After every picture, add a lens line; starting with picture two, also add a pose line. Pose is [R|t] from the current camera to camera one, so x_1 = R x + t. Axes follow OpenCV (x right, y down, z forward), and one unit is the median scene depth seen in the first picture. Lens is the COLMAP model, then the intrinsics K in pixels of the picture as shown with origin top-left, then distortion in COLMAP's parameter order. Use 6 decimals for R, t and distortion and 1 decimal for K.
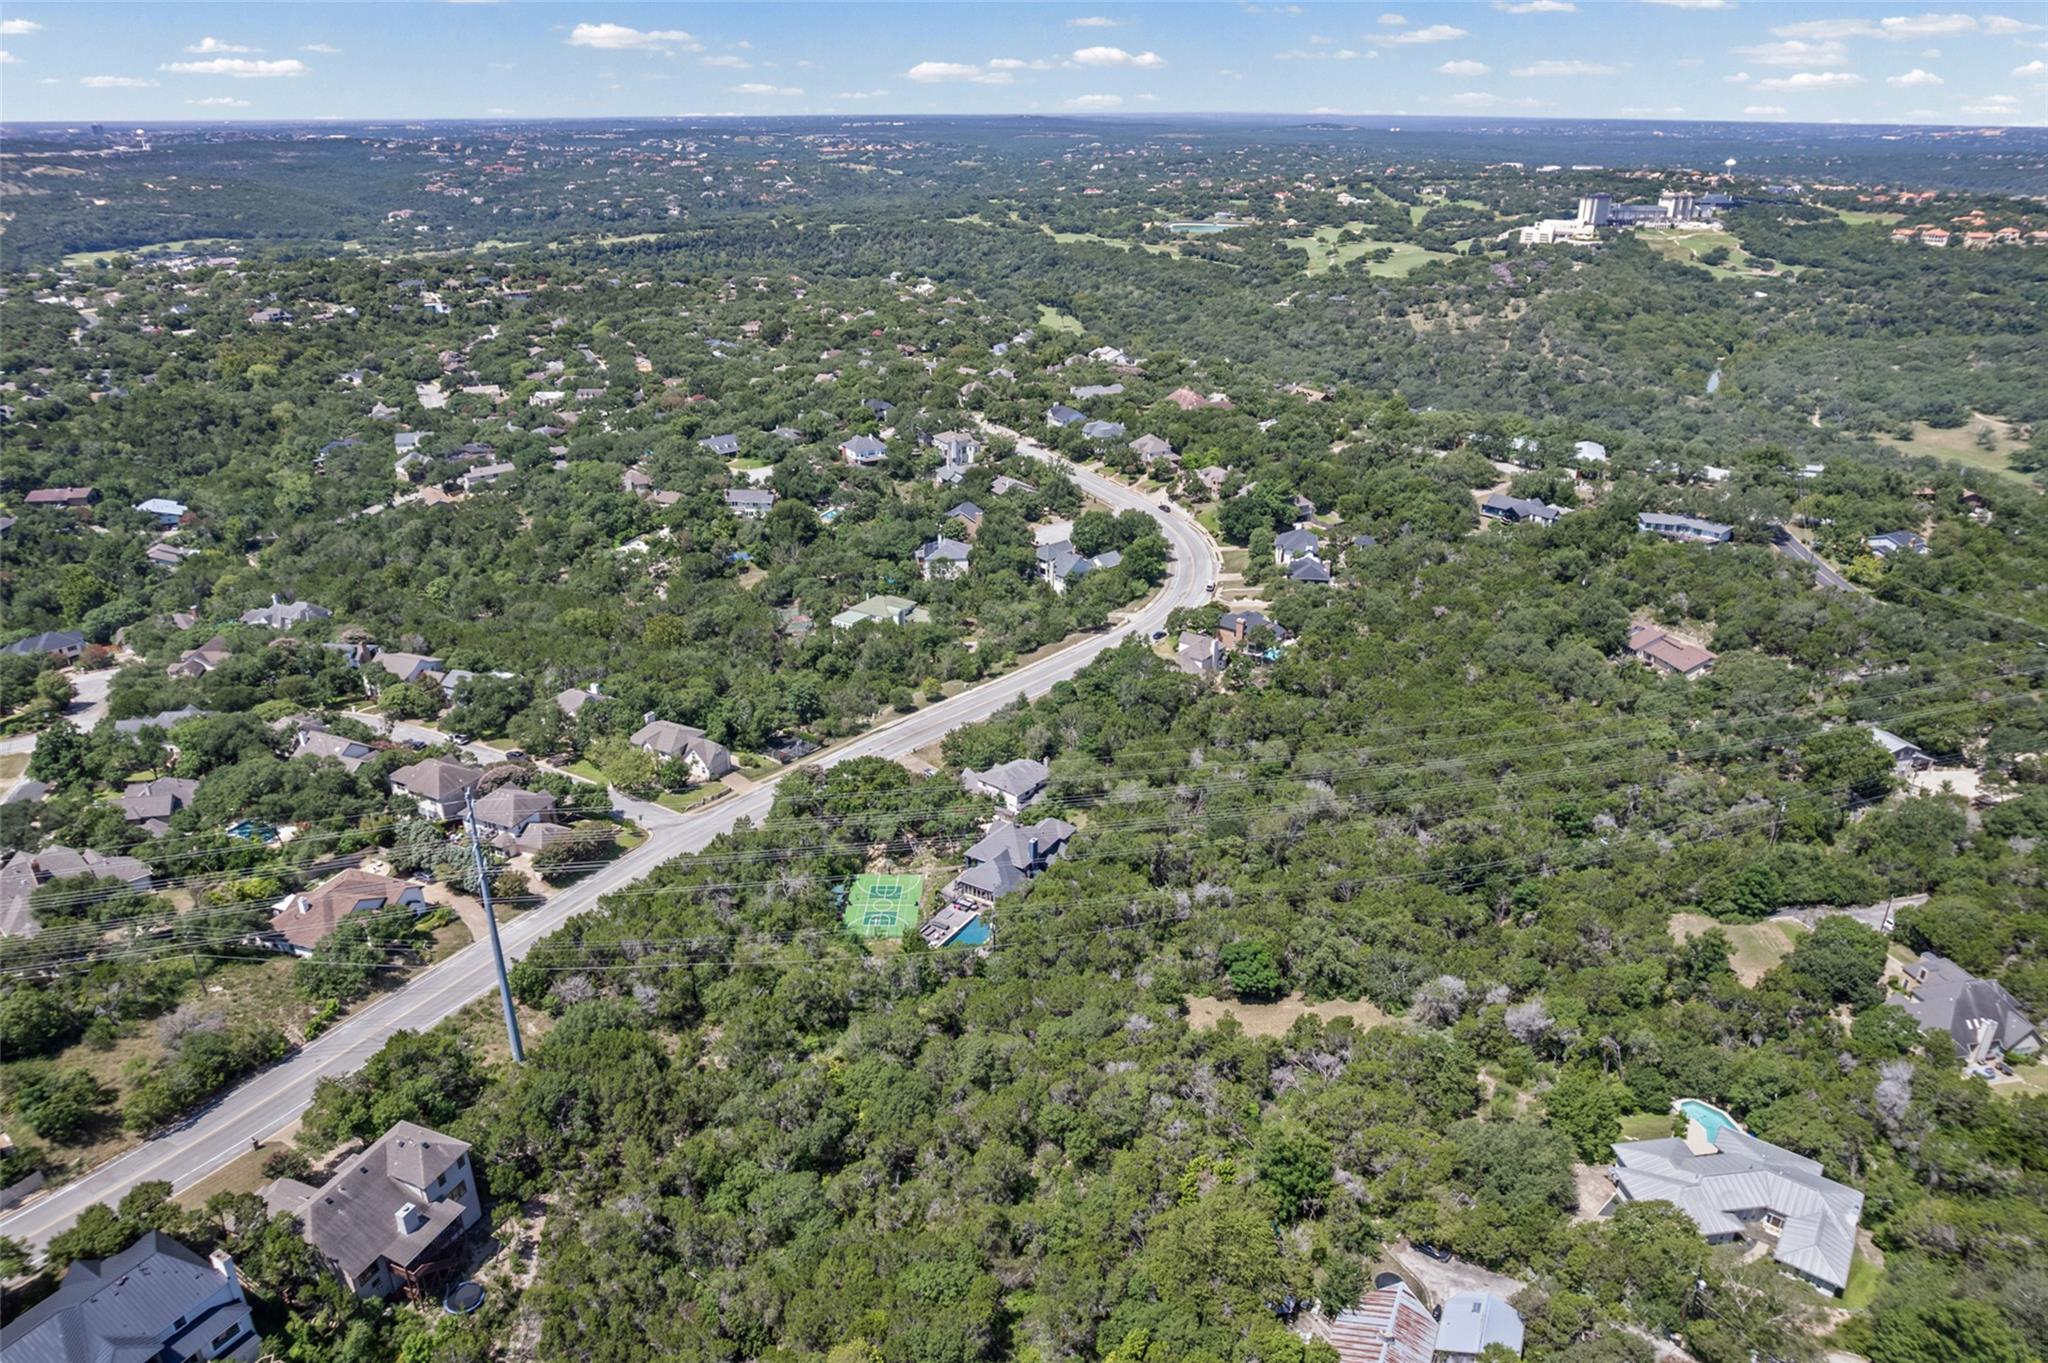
lens RADIAL K [[1314.7, 0, 1023.5], [0, 1314.7, 684.6], [0, 0, 1]] dist [-0.073615, 0.059580]
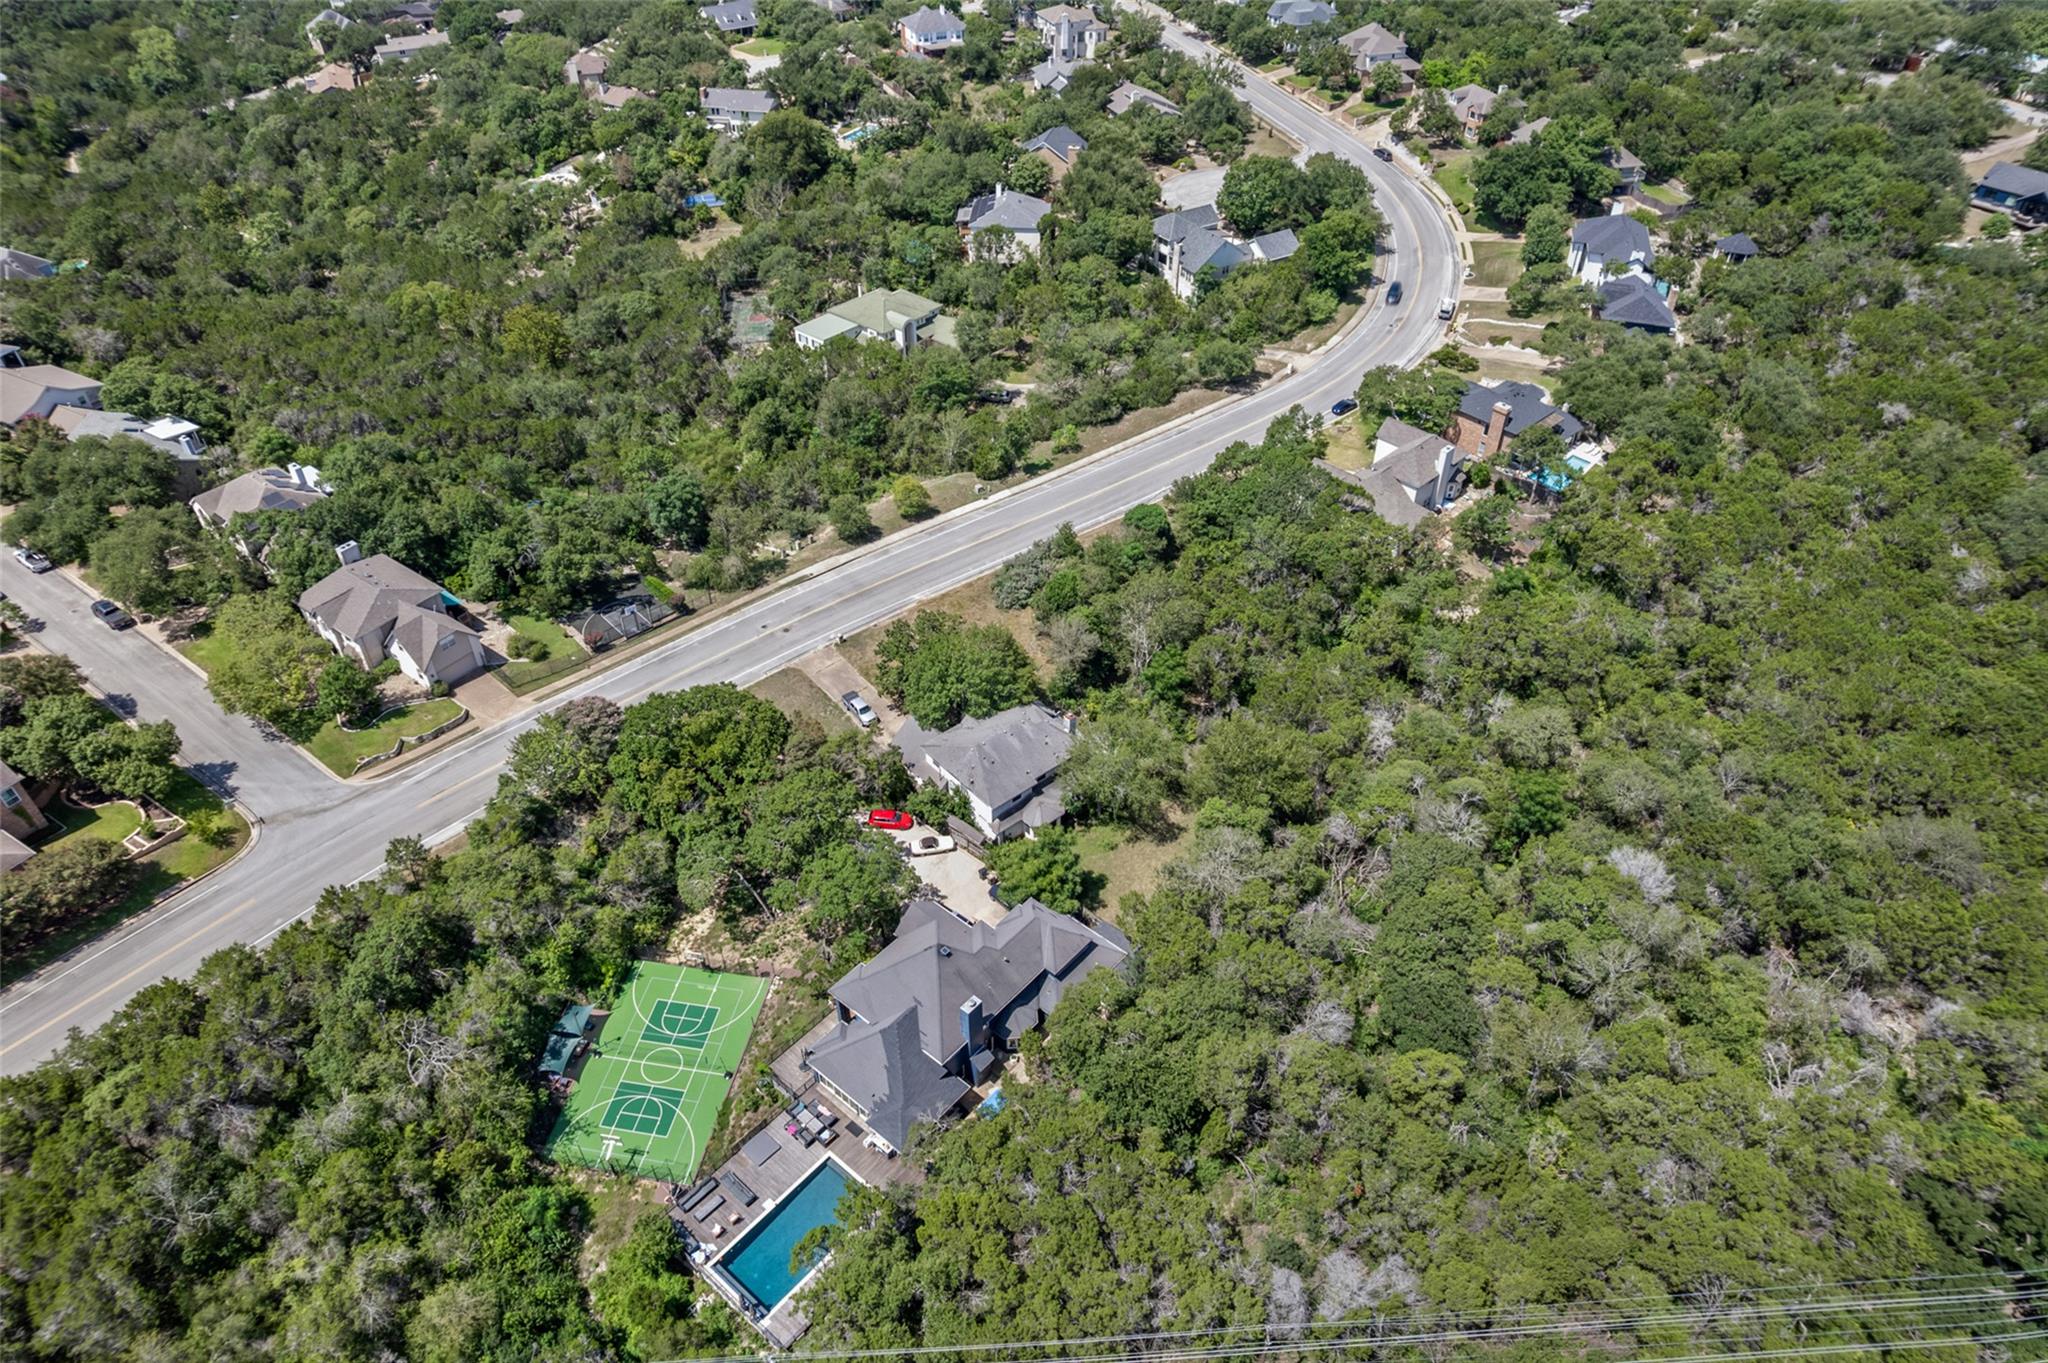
lens RADIAL K [[1314.7, 0, 1033.3], [0, 1314.7, 682.3], [0, 0, 1]] dist [-0.073615, 0.059580]
pose [[0.989539, 0.095544, -0.108090, 0.039384], [-0.061688, 0.957531, 0.281654, -0.065779], [0.130410, -0.272039, 0.953408, 0.376813]]
